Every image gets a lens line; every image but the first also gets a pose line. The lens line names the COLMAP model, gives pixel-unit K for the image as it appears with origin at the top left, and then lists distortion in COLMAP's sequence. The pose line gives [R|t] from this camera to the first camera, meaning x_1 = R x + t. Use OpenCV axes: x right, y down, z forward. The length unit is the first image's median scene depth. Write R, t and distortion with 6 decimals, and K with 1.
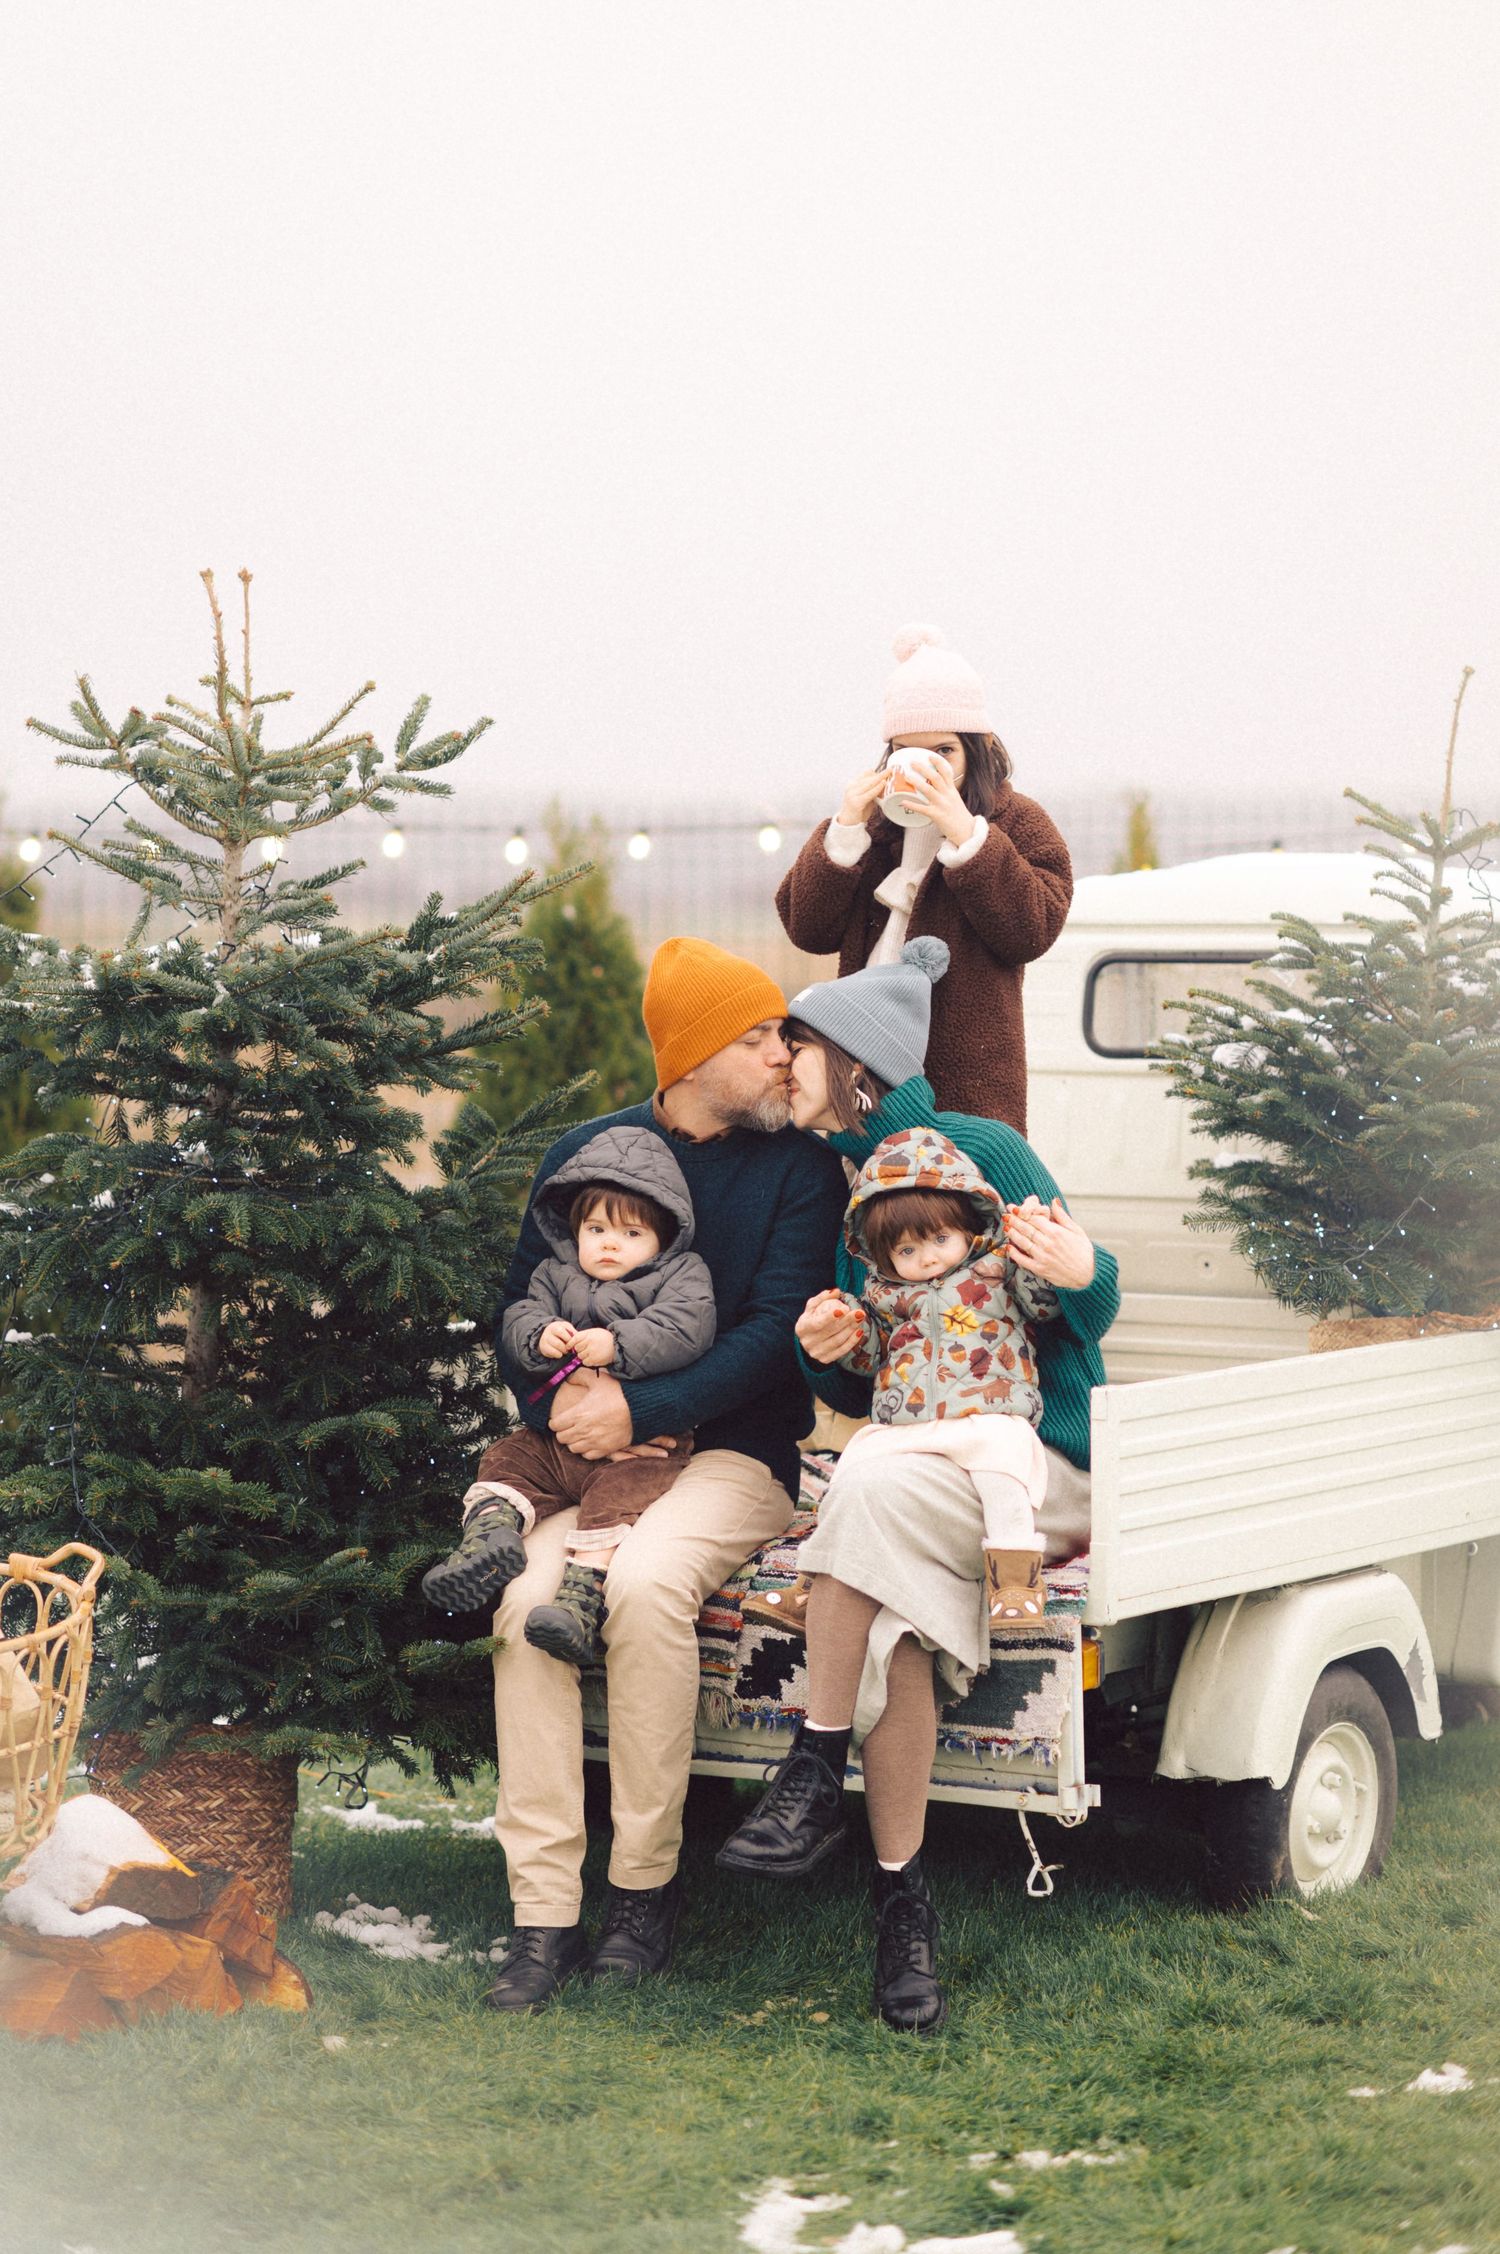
lens RADIAL K [[5435.2, 0, 750.0], [0, 5435.2, 1127.0], [0, 0, 1]] dist [-0.018469, -0.198051]
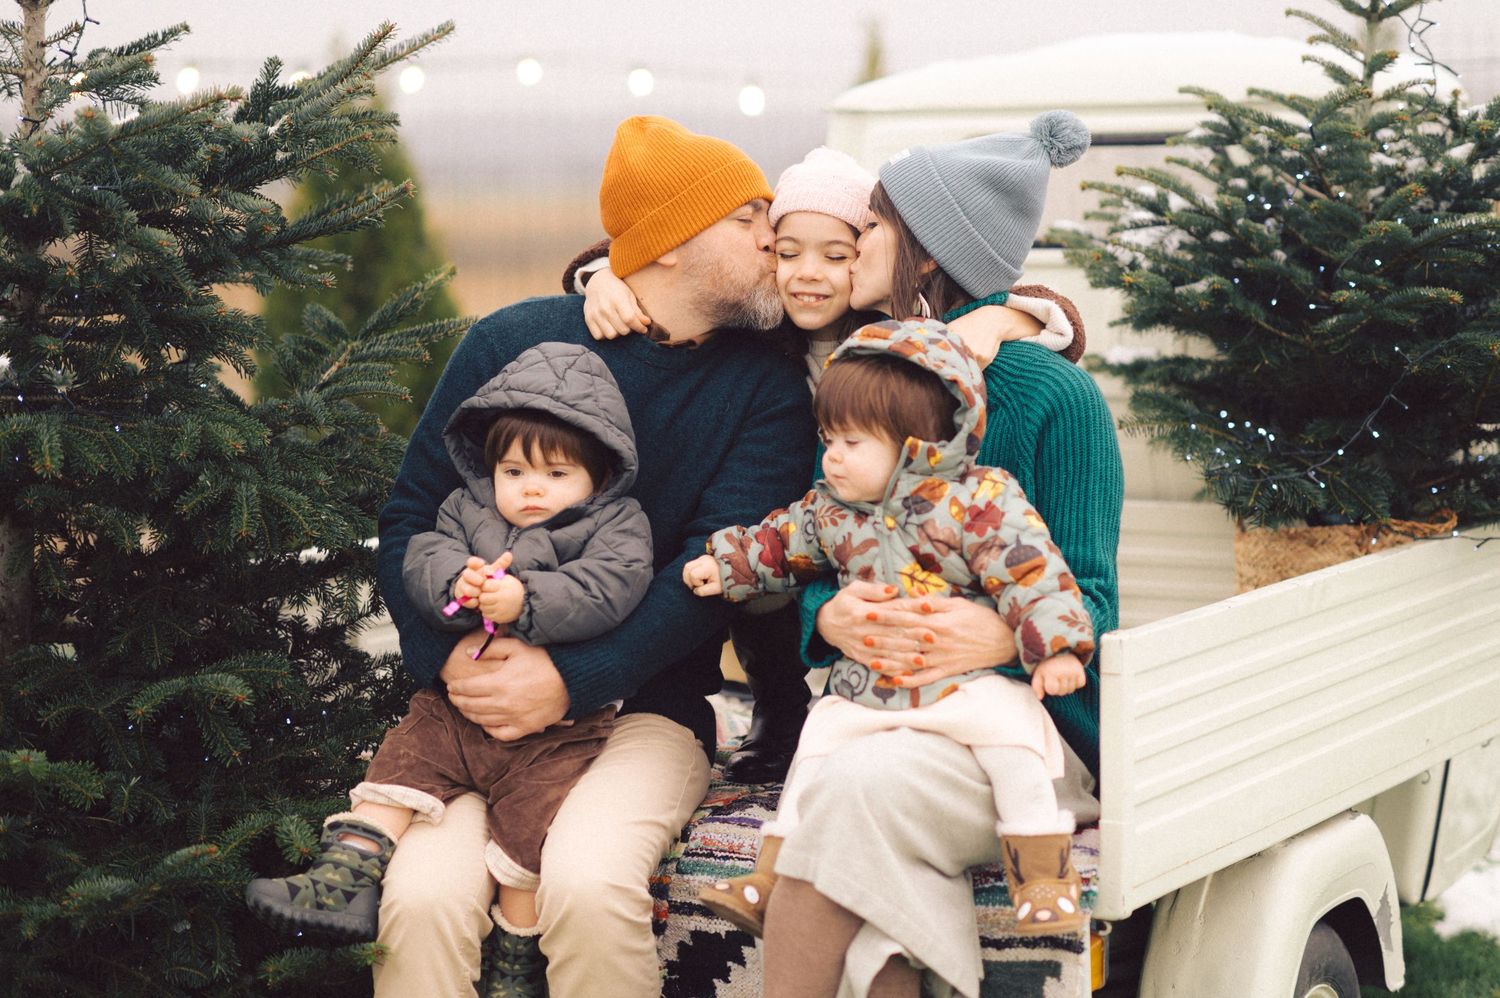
lens RADIAL K [[3617.1, 0, 752.5], [0, 3617.1, 534.0], [0, 0, 1]] dist [-0.018469, -0.198051]
pose [[0.995587, -0.020138, 0.091655, -0.037285], [0.015250, 0.998440, 0.053716, 0.002526], [-0.092593, -0.052082, 0.994341, 0.432115]]
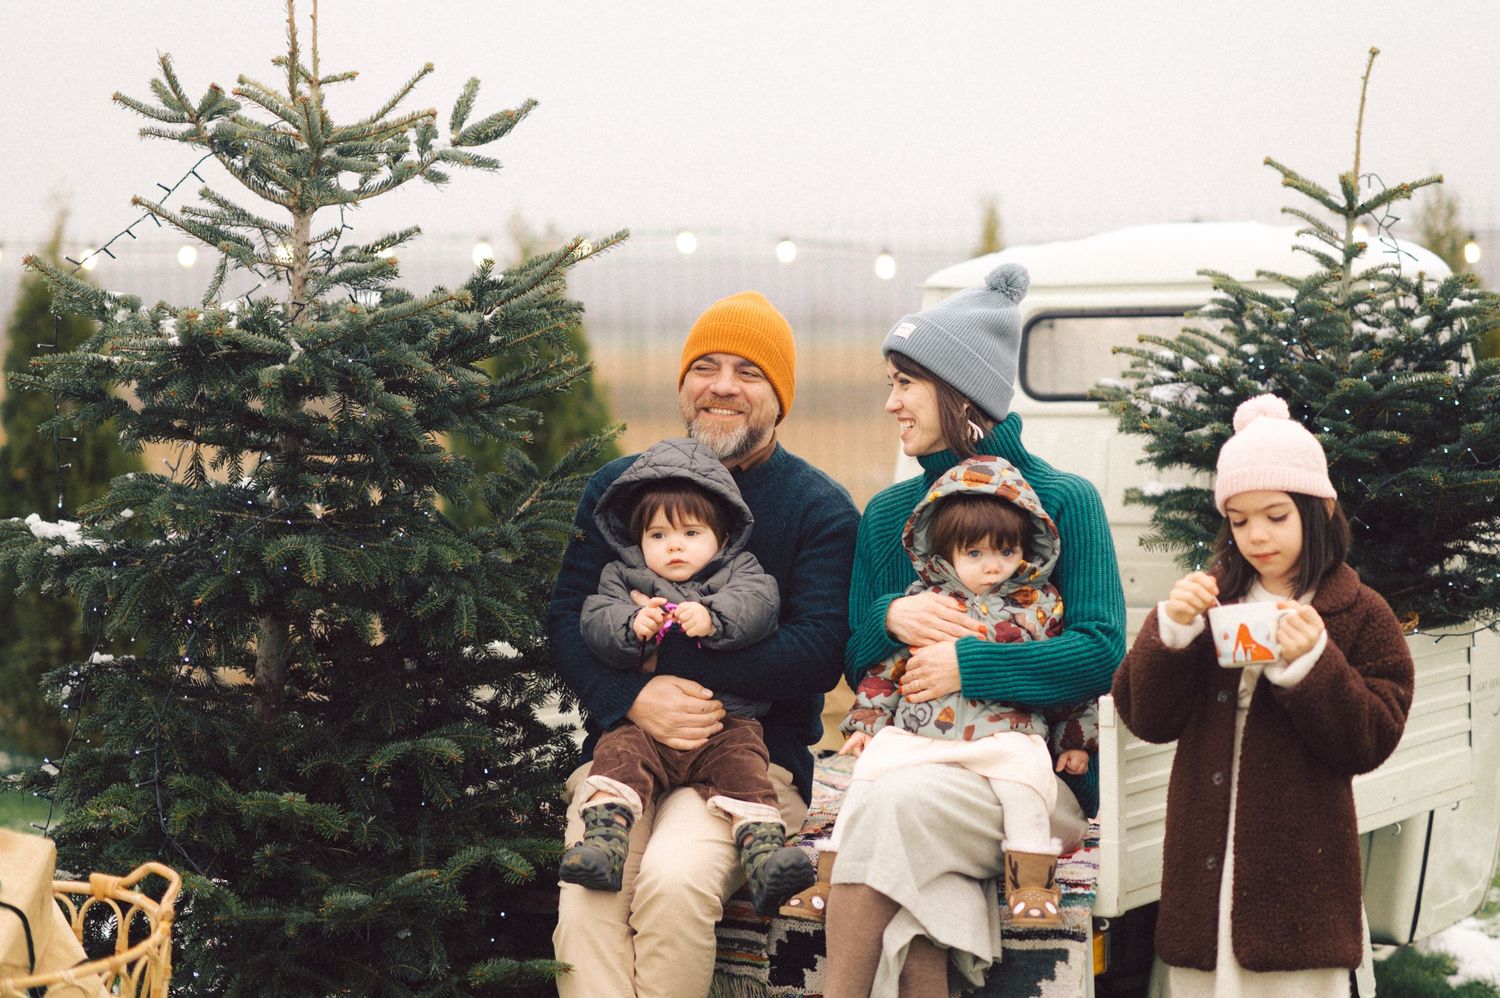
lens RADIAL K [[3763.5, 0, 750.0], [0, 3763.5, 499.0], [0, 0, 1]] dist [0.026591, 0.232140]
pose [[0.998699, 0.004954, 0.050759, -0.044326], [-0.006181, 0.999692, 0.024040, -0.013307], [-0.050624, -0.024322, 0.998422, 0.243281]]
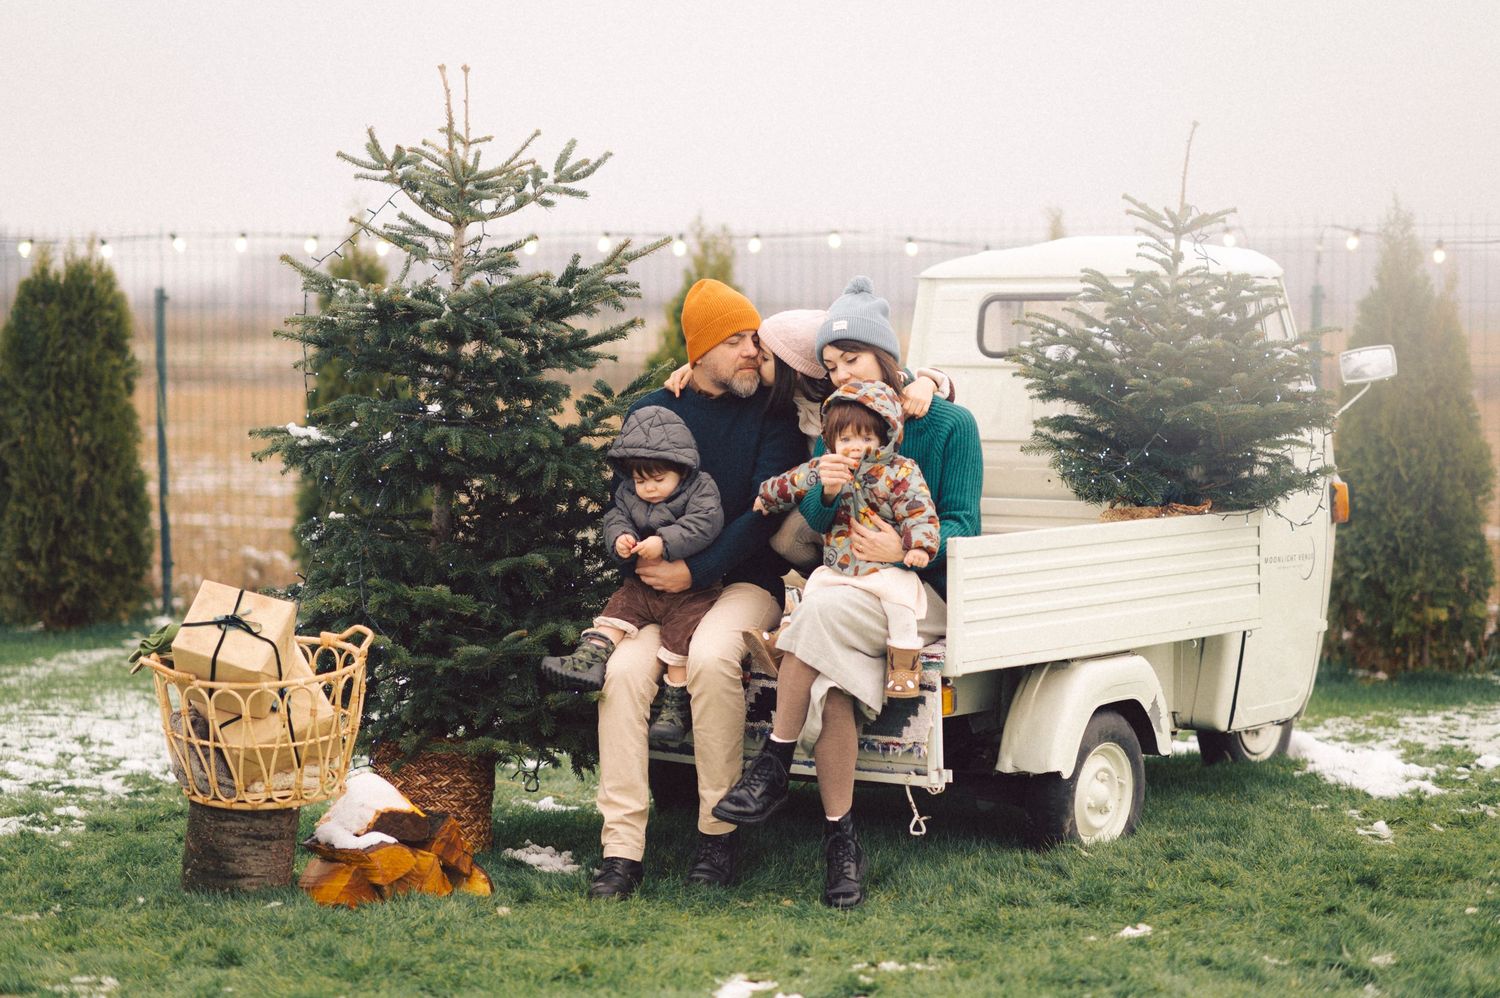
lens RADIAL K [[3630.1, 0, 753.5], [0, 3630.1, 565.1], [0, 0, 1]] dist [-0.070669, -0.518609]
pose [[0.998752, 0.002418, -0.049880, 0.055828], [-0.001113, 0.999657, 0.026170, 0.025226], [0.049927, -0.026082, 0.998412, -0.138536]]
